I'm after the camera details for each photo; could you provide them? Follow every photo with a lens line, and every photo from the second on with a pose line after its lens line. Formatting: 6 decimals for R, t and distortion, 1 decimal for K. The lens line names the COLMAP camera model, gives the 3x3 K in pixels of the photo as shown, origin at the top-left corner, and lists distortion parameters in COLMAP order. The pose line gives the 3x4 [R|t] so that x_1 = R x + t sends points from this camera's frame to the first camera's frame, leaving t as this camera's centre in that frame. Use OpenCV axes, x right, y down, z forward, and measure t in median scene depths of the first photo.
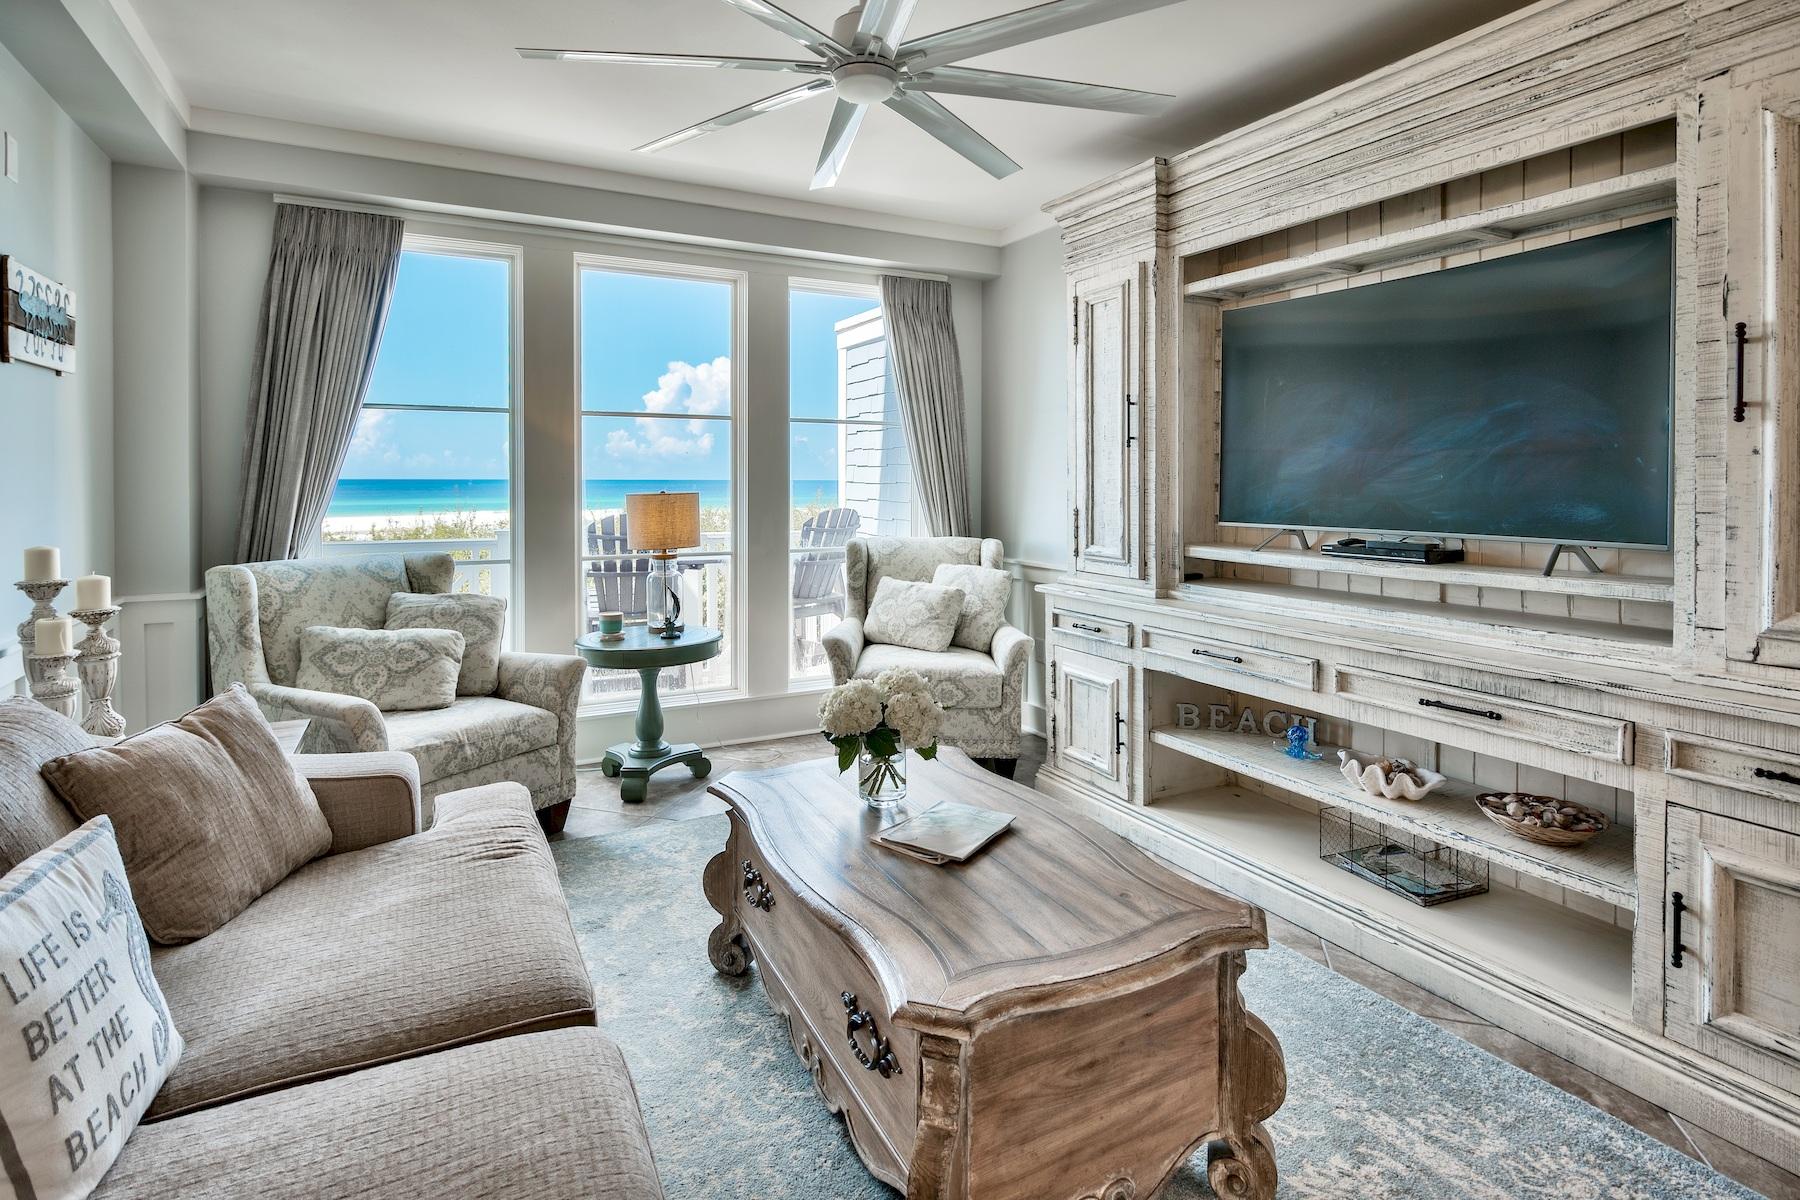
lens RADIAL K [[1004.3, 0, 839.0], [0, 1004.3, 476.1], [0, 0, 1]] dist [-0.017484, 0.000896]
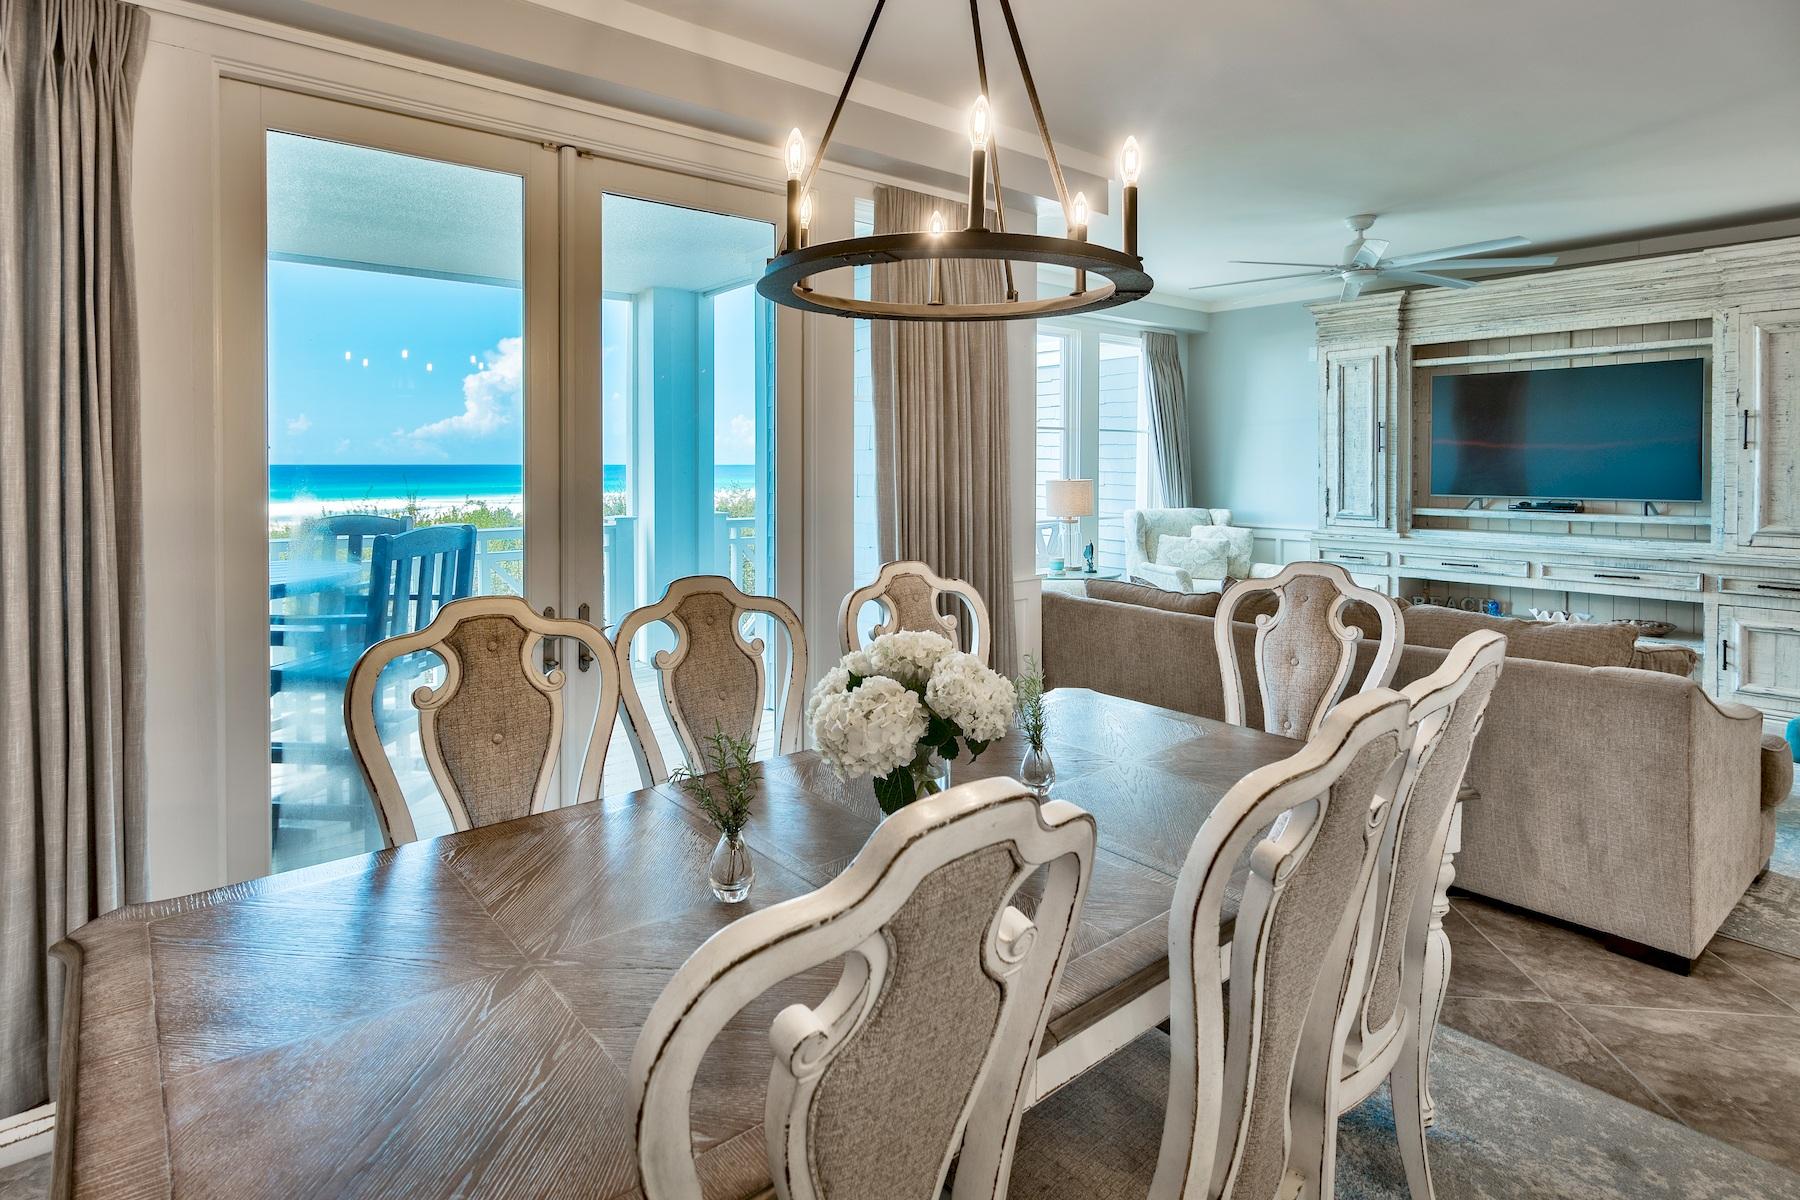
lens RADIAL K [[1004.3, 0, 893.9], [0, 1004.3, 470.6], [0, 0, 1]] dist [-0.017484, 0.000896]
pose [[0.960589, -0.003535, 0.277950, -1.299225], [0.000420, 0.999936, 0.011266, -0.021629], [-0.277973, -0.010706, 0.960529, -0.565462]]
